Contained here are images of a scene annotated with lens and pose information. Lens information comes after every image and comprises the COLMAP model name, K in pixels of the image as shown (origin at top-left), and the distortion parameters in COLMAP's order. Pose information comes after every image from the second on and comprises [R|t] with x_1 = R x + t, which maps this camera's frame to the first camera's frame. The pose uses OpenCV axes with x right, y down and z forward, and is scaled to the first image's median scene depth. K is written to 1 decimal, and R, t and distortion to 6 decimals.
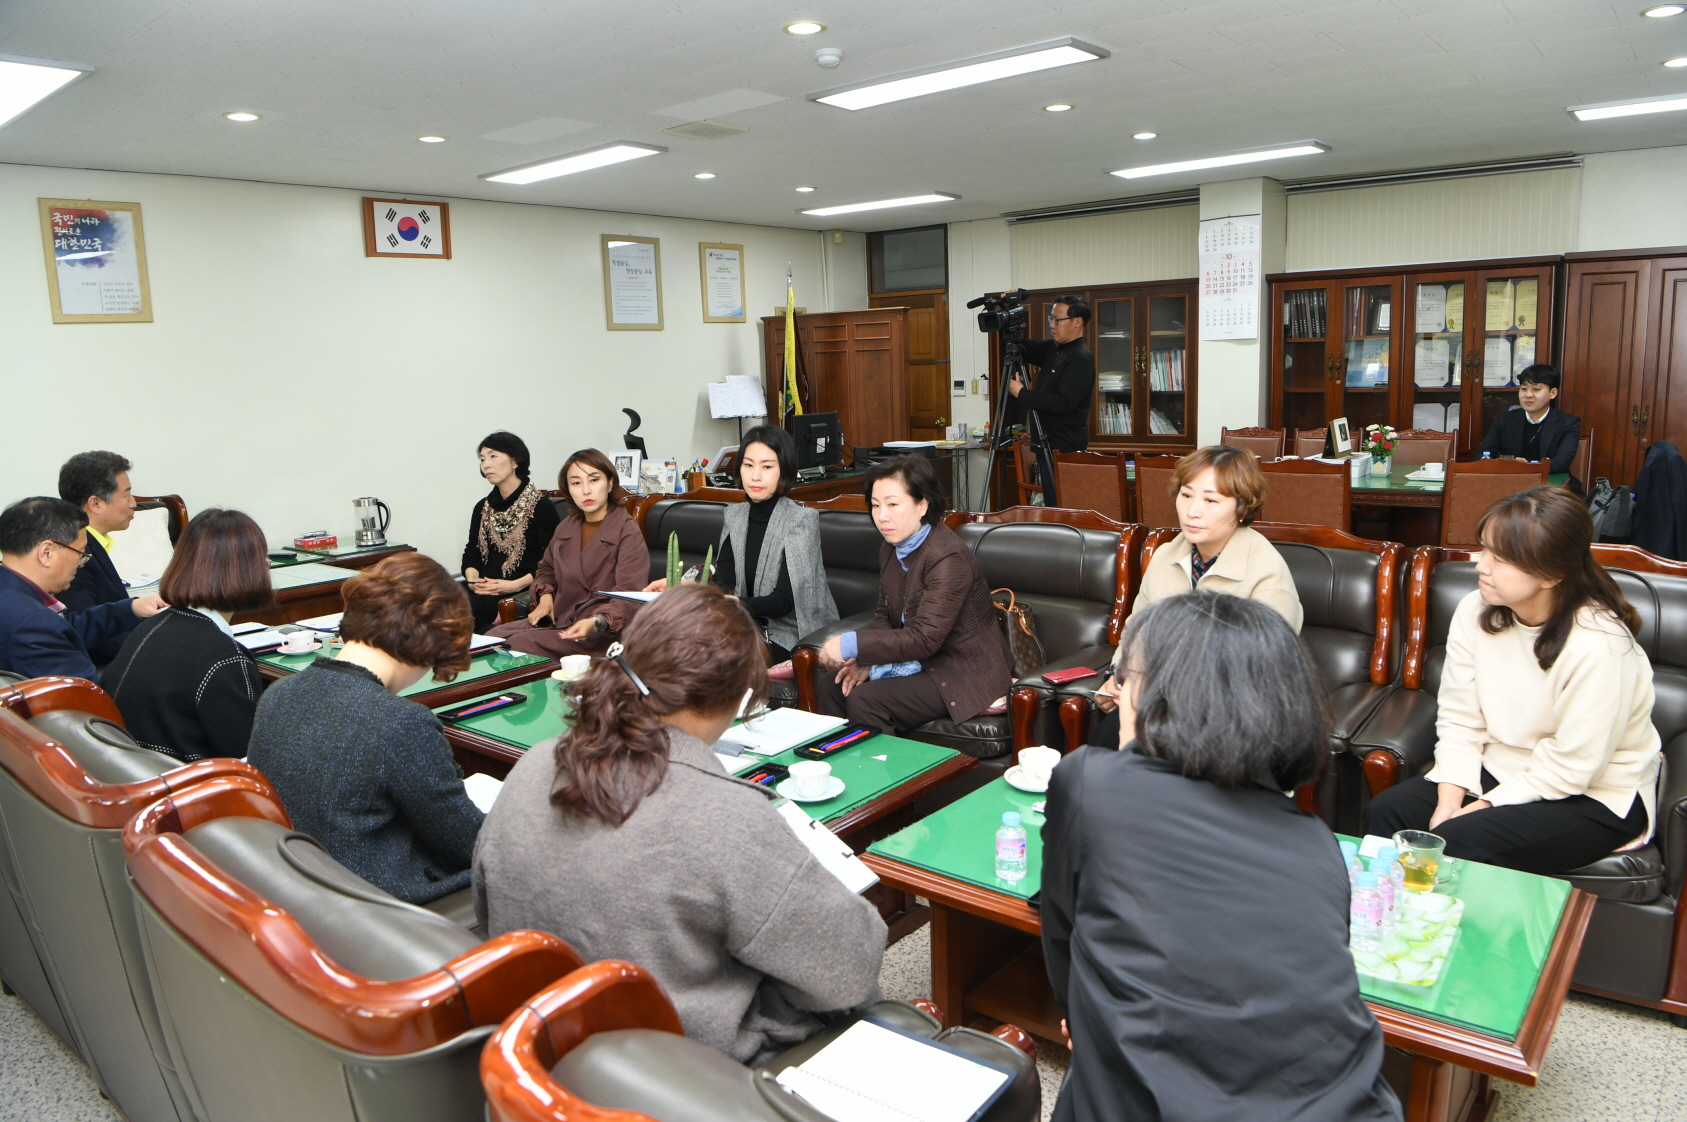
lens RADIAL K [[1139.5, 0, 836.7], [0, 1139.5, 557.9], [0, 0, 1]] dist [-0.080819, 0.019729]
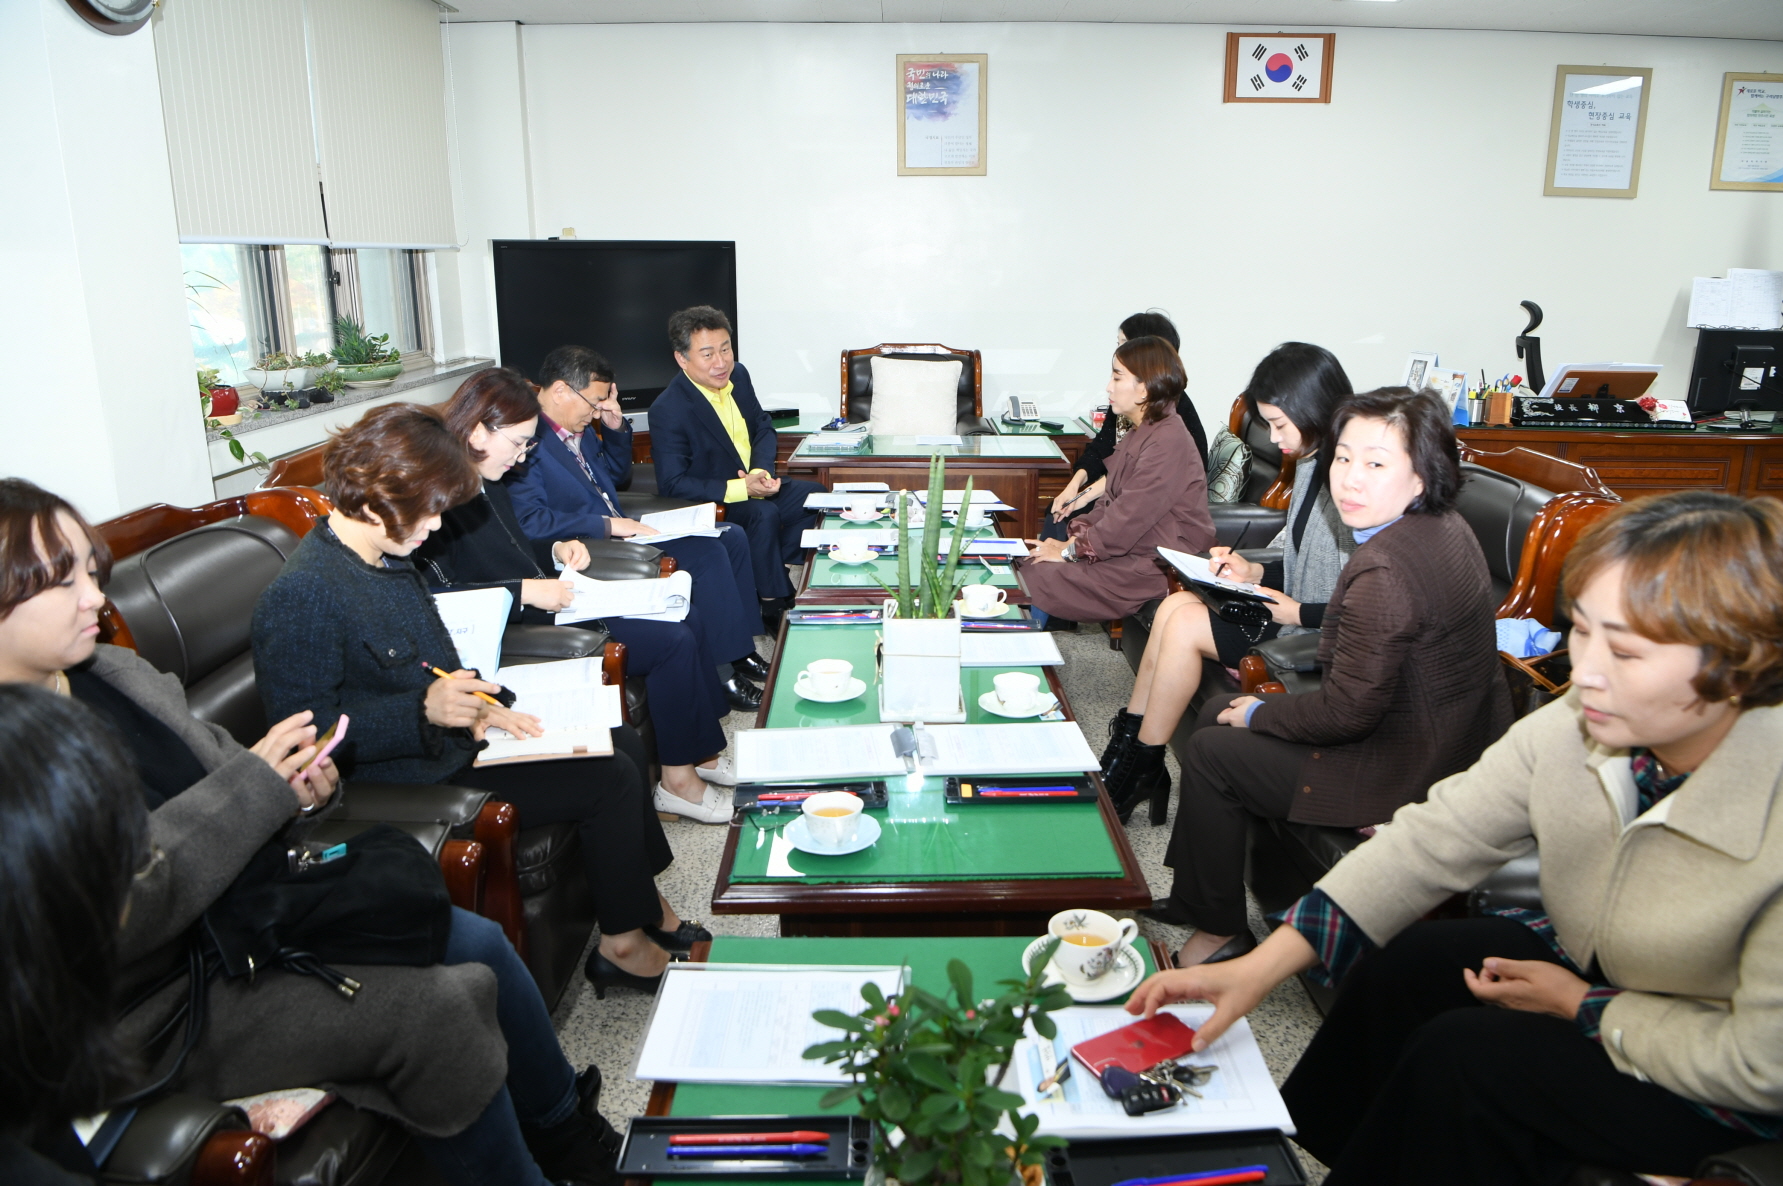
lens RADIAL K [[1204.4, 0, 876.9], [0, 1204.4, 590.3], [0, 0, 1]] dist [-0.080819, 0.019729]
pose [[0.643821, 0.236047, -0.727857, 0.167199], [-0.146596, 0.971659, 0.185442, -0.028794], [0.751002, -0.012690, 0.660178, 0.175019]]
